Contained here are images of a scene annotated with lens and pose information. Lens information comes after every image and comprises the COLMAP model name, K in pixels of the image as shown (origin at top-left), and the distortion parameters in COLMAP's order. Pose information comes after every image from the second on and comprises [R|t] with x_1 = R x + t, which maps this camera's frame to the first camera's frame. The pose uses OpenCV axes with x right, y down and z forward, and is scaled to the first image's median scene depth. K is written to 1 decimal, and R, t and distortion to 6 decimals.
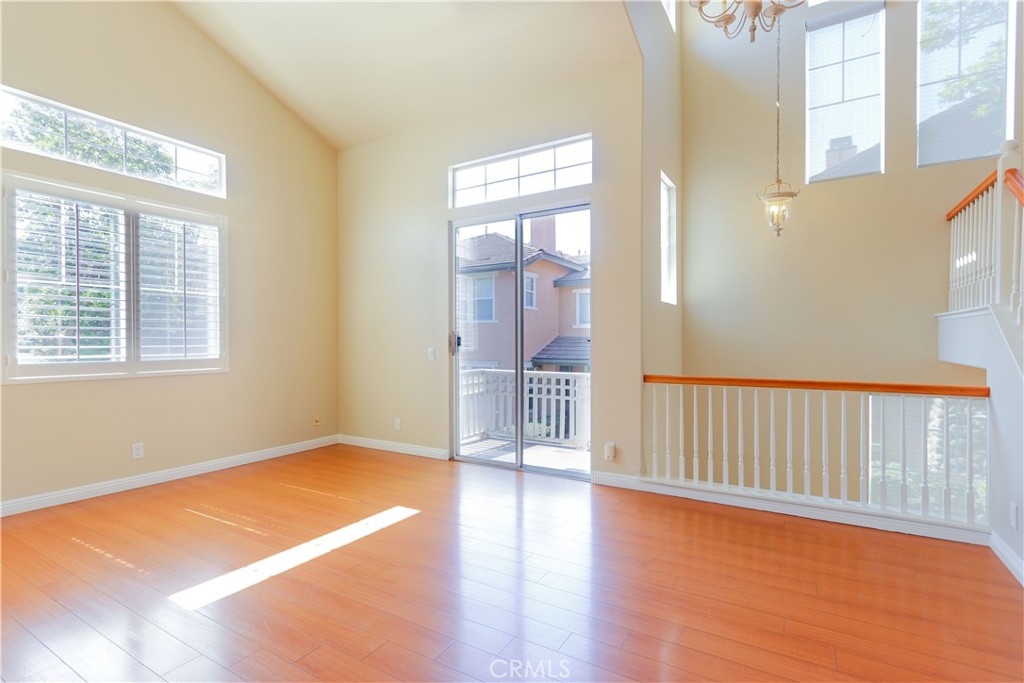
lens RADIAL K [[481.7, 0, 519.2], [0, 481.7, 343.8], [0, 0, 1]] dist [0.003881, -0.001088]
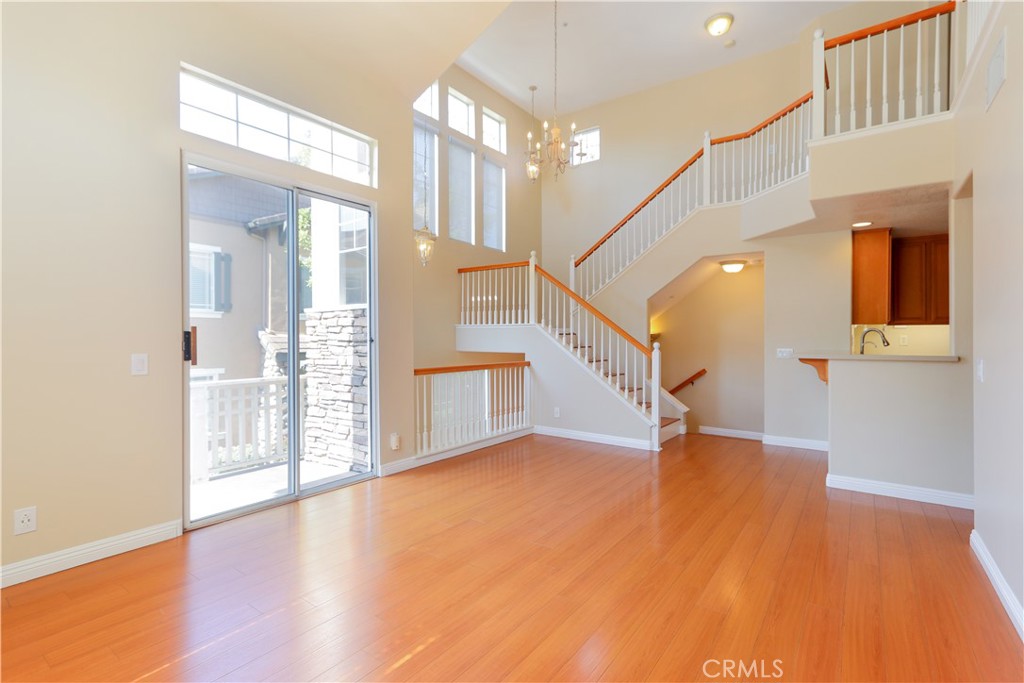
lens RADIAL K [[481.7, 0, 518.2], [0, 481.7, 341.9], [0, 0, 1]] dist [0.003881, -0.001088]
pose [[0.087011, -0.002946, 0.996203, -0.835915], [0.011285, 0.999934, 0.001972, -0.002528], [-0.996143, 0.011070, 0.087039, 0.593940]]
